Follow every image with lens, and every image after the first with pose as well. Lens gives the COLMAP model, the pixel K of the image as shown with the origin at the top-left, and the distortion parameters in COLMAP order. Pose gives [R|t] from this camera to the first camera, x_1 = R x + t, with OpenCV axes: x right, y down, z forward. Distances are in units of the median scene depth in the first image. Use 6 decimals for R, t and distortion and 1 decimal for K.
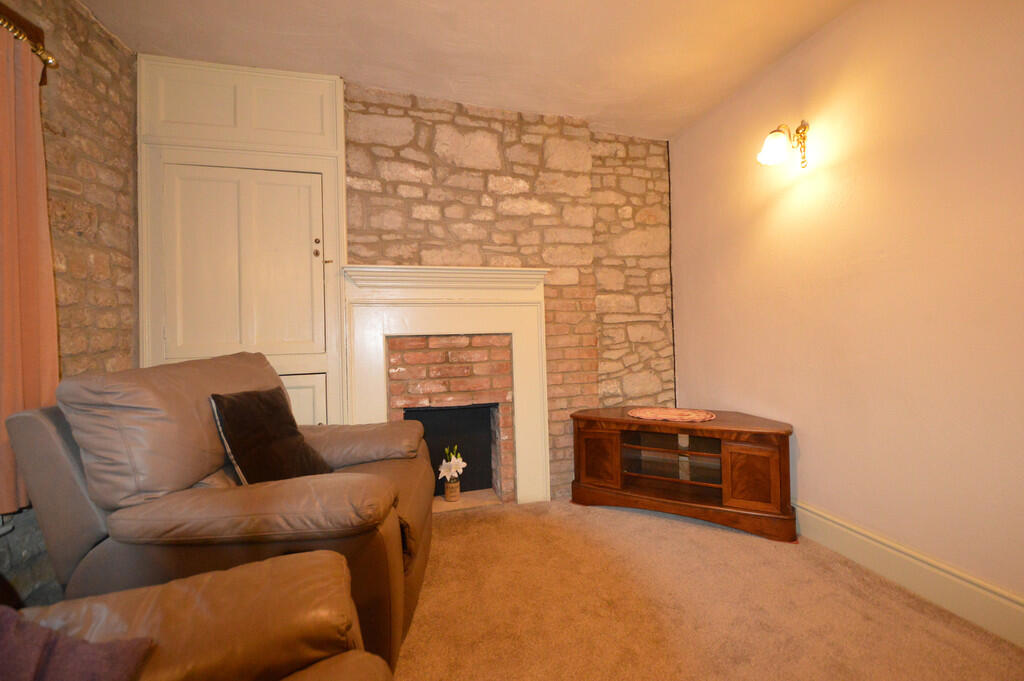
lens RADIAL K [[467.7, 0, 512.1], [0, 467.7, 323.0], [0, 0, 1]] dist [-0.000602, -0.000353]
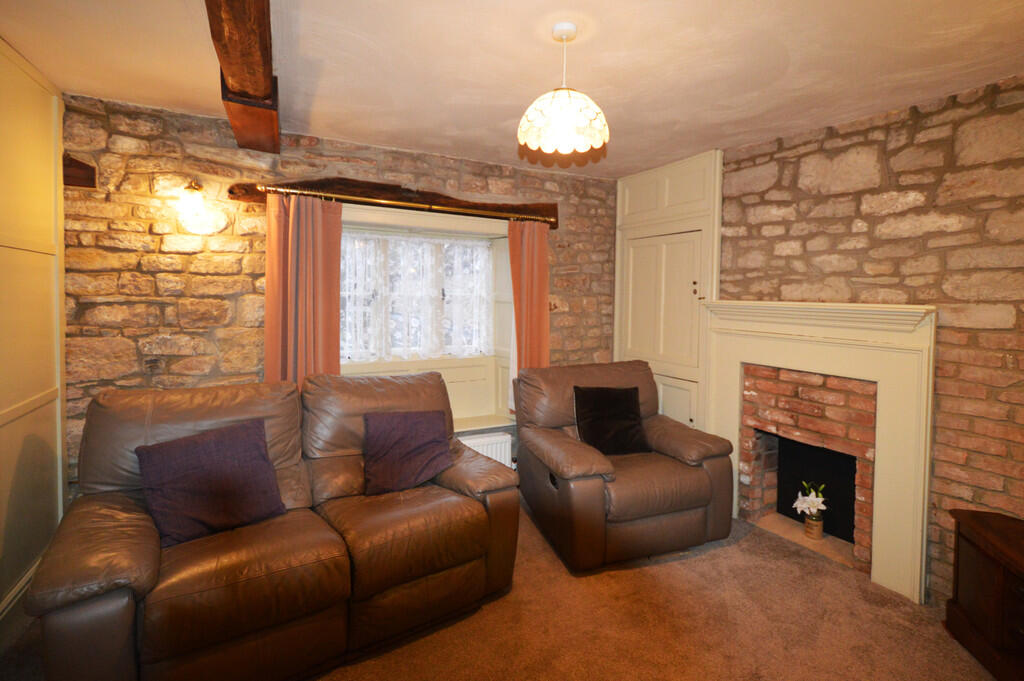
lens RADIAL K [[442.6, 0, 511.3], [0, 442.6, 302.9], [0, 0, 1]] dist [-0.001945, -0.000457]
pose [[0.254472, 0.042684, -0.966138, 0.602584], [-0.003546, 0.999060, 0.043204, -0.154489], [0.967074, -0.007568, 0.254385, 0.158464]]
